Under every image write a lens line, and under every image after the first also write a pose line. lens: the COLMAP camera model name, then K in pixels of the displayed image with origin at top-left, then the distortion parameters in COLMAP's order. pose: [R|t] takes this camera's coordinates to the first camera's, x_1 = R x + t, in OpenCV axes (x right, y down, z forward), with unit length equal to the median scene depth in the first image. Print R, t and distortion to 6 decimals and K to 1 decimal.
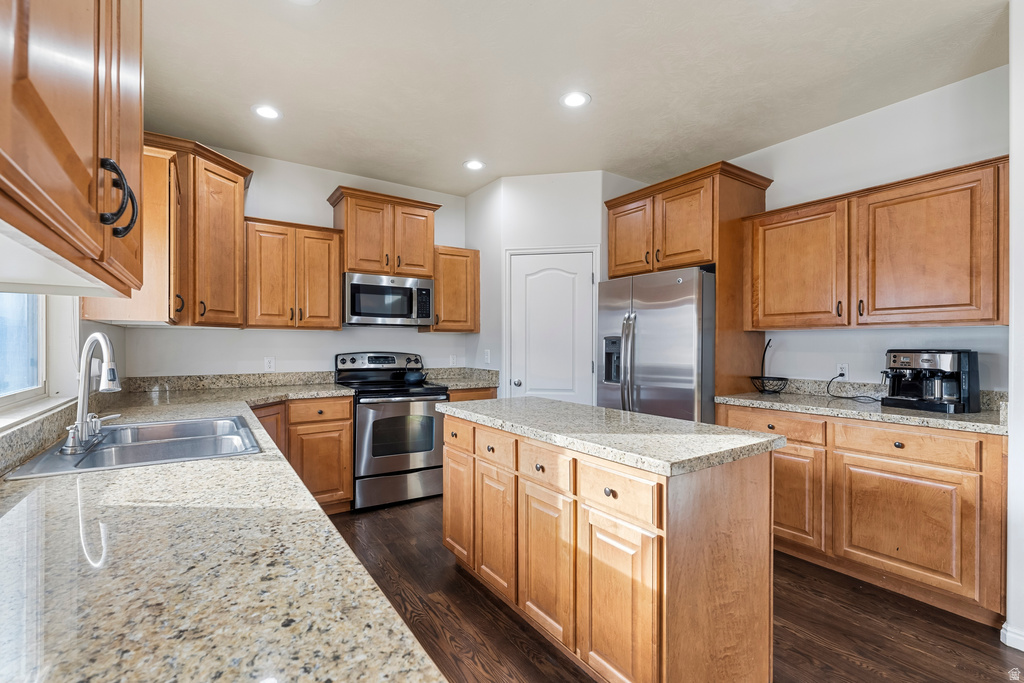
lens RADIAL K [[457.8, 0, 518.4], [0, 457.8, 344.2], [0, 0, 1]] dist [0.001159, 0.000213]
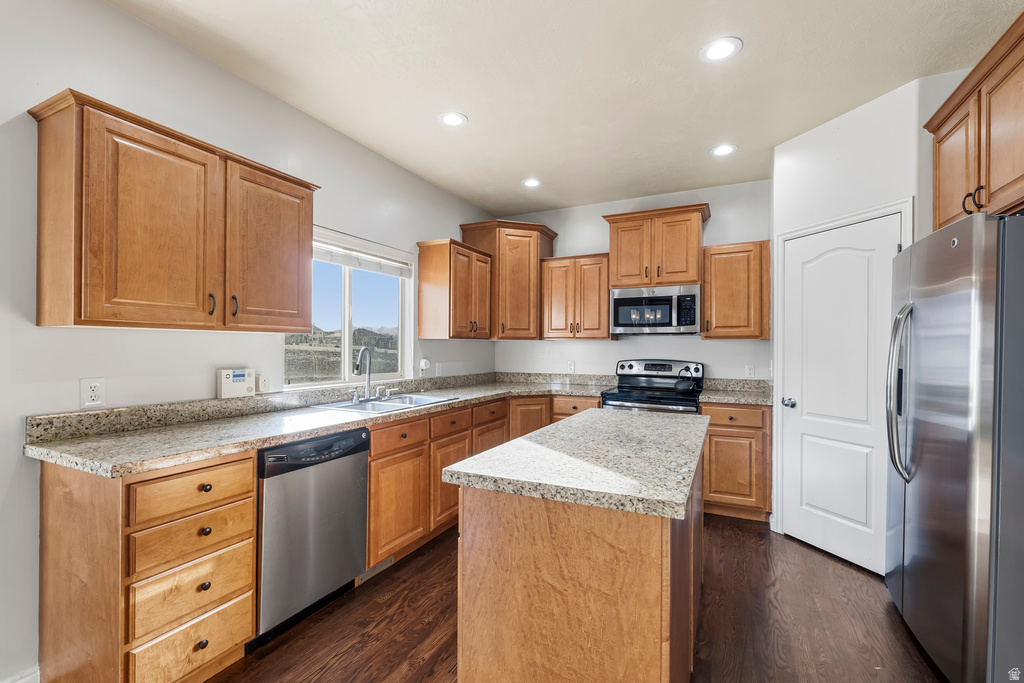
lens RADIAL K [[457.8, 0, 516.0], [0, 457.8, 346.2], [0, 0, 1]] dist [0.001159, 0.000213]
pose [[0.488514, -0.003616, -0.872548, 0.475952], [-0.002367, 0.999982, -0.005470, -0.007384], [0.872553, 0.004738, 0.488497, 0.221347]]
